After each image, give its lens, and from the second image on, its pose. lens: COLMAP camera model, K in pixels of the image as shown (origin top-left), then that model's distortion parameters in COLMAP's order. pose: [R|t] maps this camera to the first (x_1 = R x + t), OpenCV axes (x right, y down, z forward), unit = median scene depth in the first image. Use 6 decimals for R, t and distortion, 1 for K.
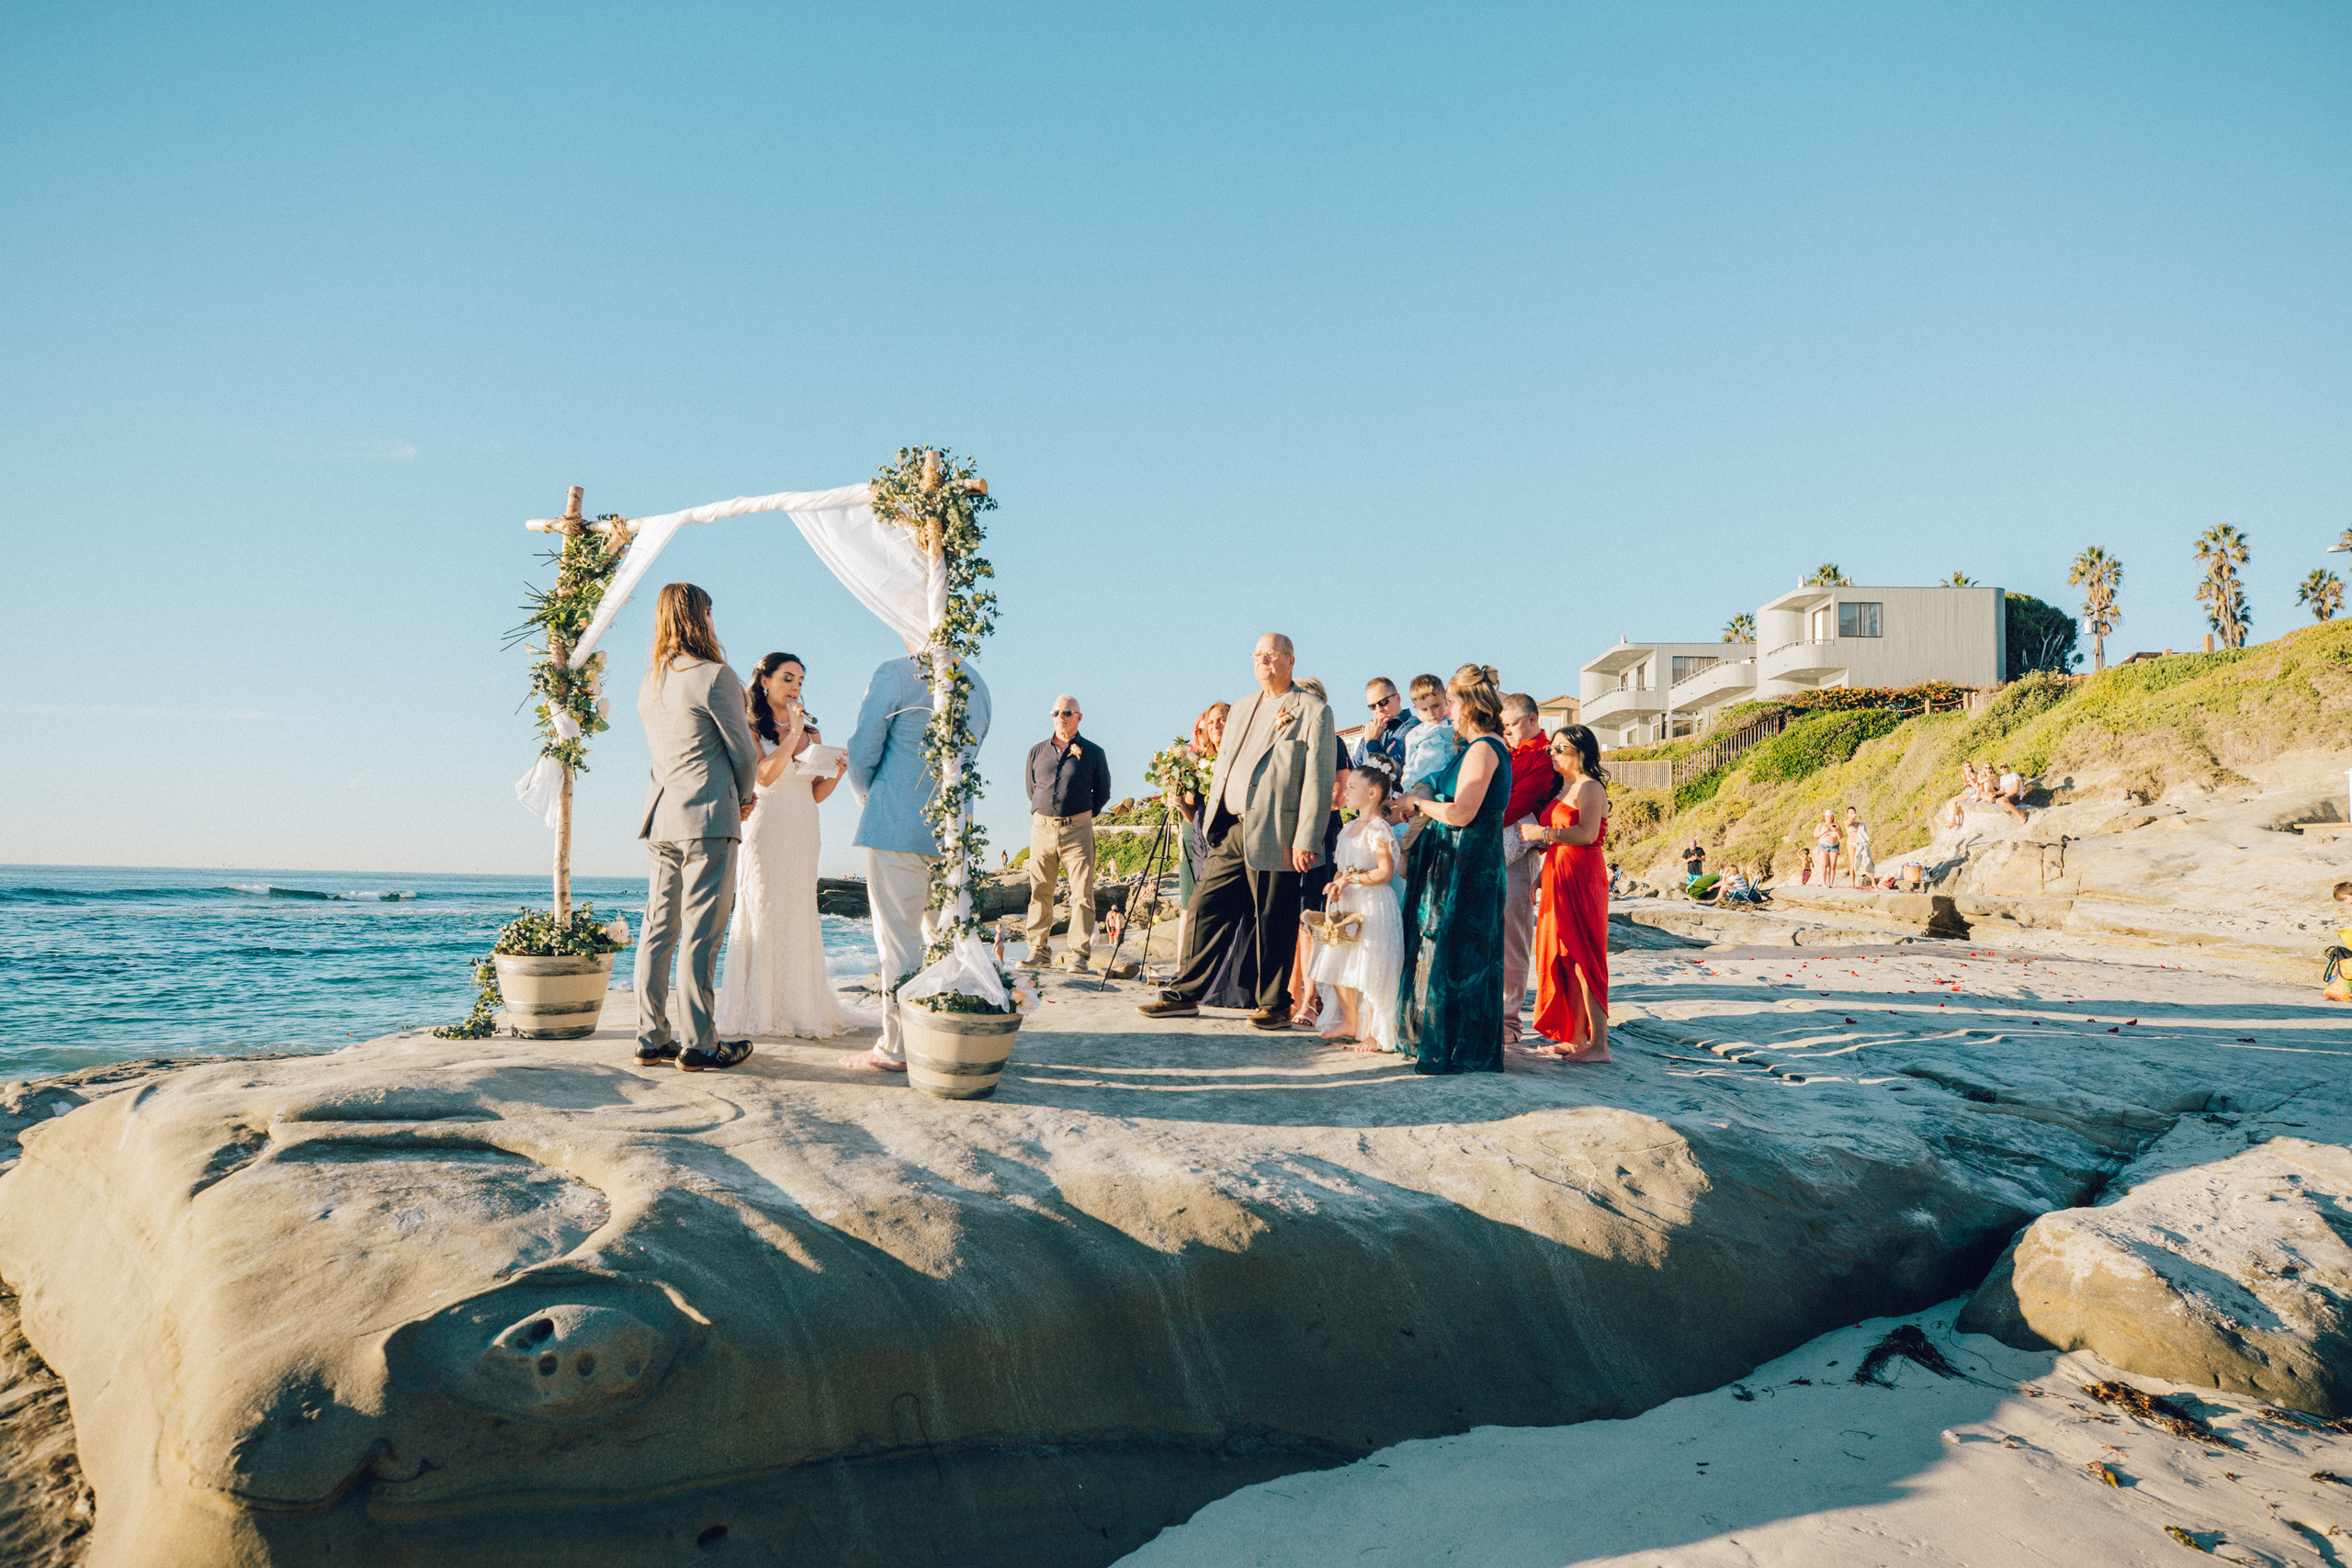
lens RADIAL K [[1643.3, 0, 1178.9], [0, 1643.3, 781.0], [0, 0, 1]] dist [0.002278, 0.001682]
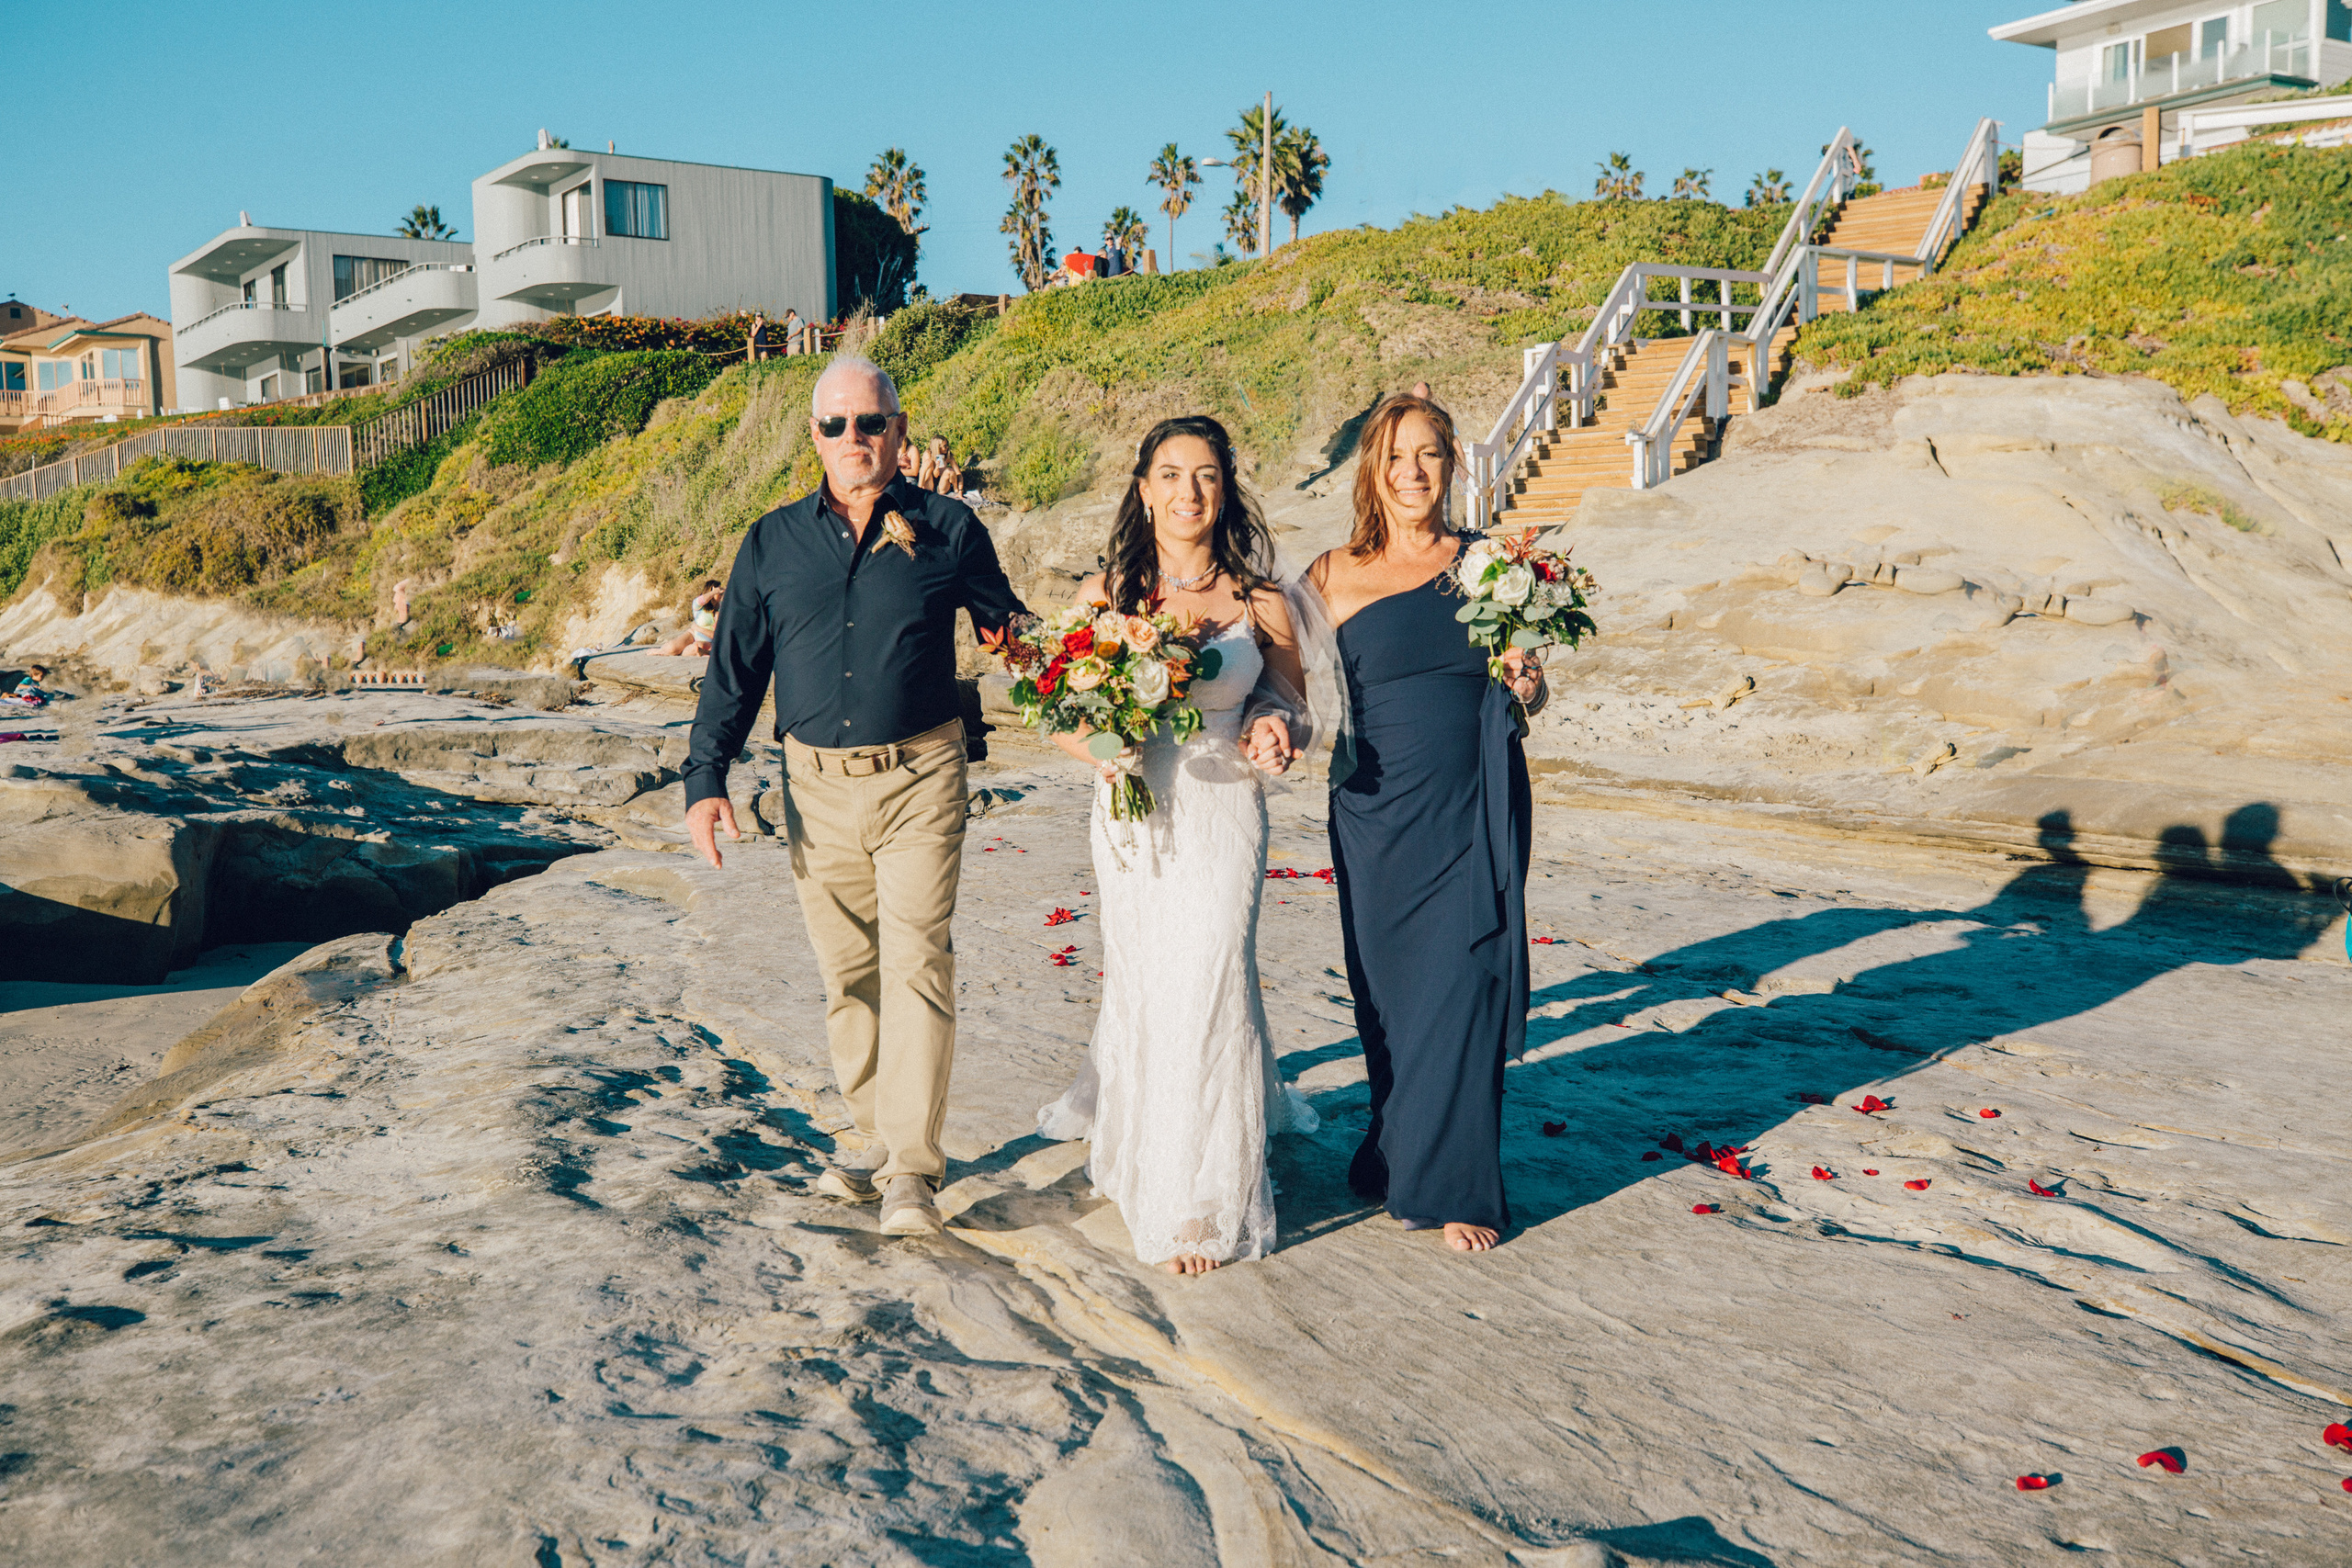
lens RADIAL K [[2337.9, 0, 1179.4], [0, 2337.9, 774.2], [0, 0, 1]] dist [0.068436, 0.000000]
pose [[0.803381, -0.074913, 0.590734, 0.025713], [-0.002680, 0.991590, 0.129391, 0.000830], [-0.595459, -0.105533, 0.796424, 0.120808]]
